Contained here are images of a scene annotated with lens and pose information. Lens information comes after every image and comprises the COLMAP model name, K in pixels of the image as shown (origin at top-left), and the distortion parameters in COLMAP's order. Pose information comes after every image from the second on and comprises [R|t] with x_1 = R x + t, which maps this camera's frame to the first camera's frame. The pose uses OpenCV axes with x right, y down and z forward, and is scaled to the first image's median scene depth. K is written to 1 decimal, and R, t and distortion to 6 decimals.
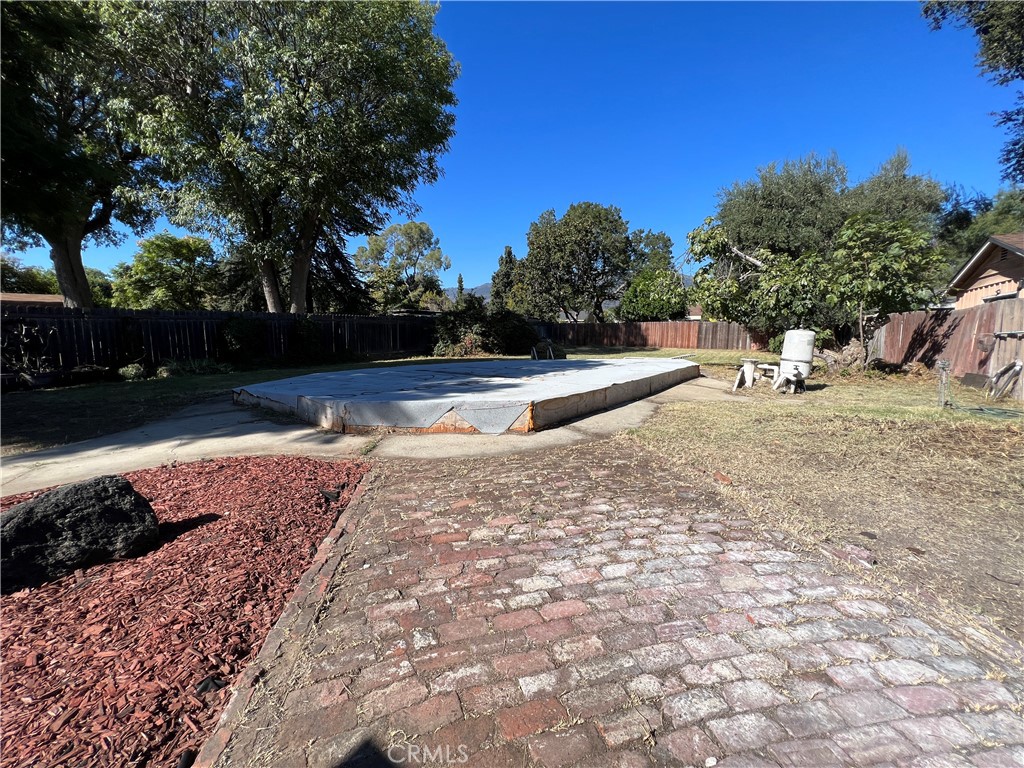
lens RADIAL K [[410.7, 0, 515.1], [0, 410.7, 385.4], [0, 0, 1]] dist [0.001504, -0.000253]
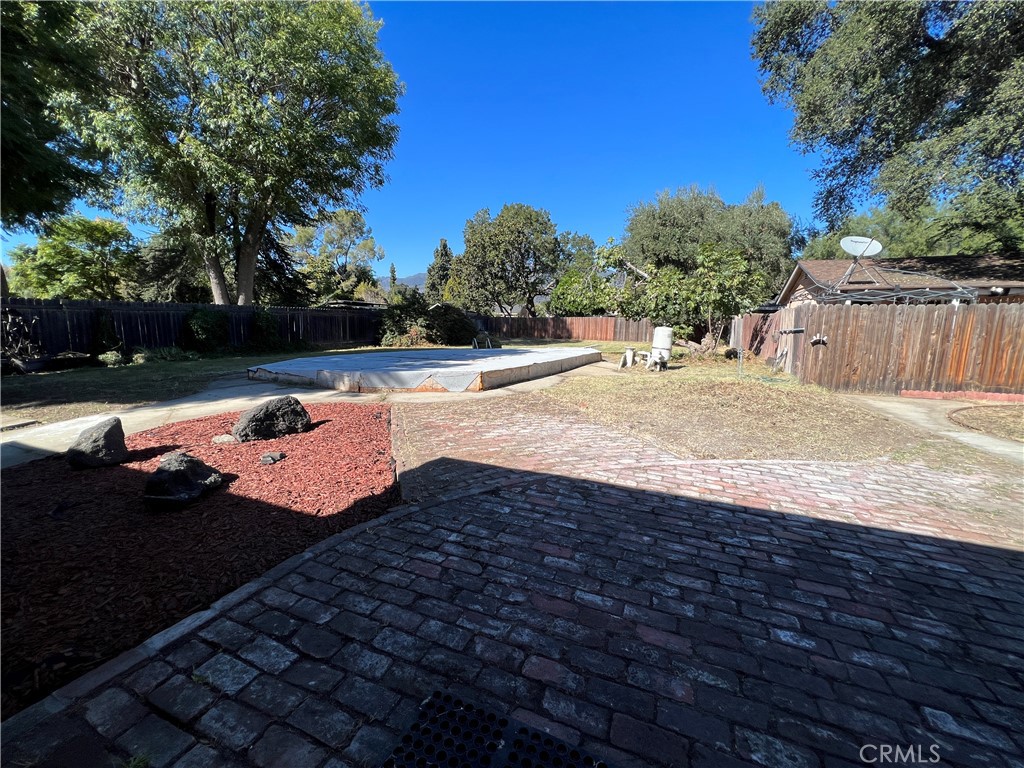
lens RADIAL K [[410.7, 0, 513.1], [0, 410.7, 390.6], [0, 0, 1]] dist [0.001504, -0.000253]
pose [[0.988369, -0.013223, 0.151502, -0.024019], [0.008522, 0.999463, 0.031639, 0.019741], [-0.151839, -0.029980, 0.987950, -0.182172]]
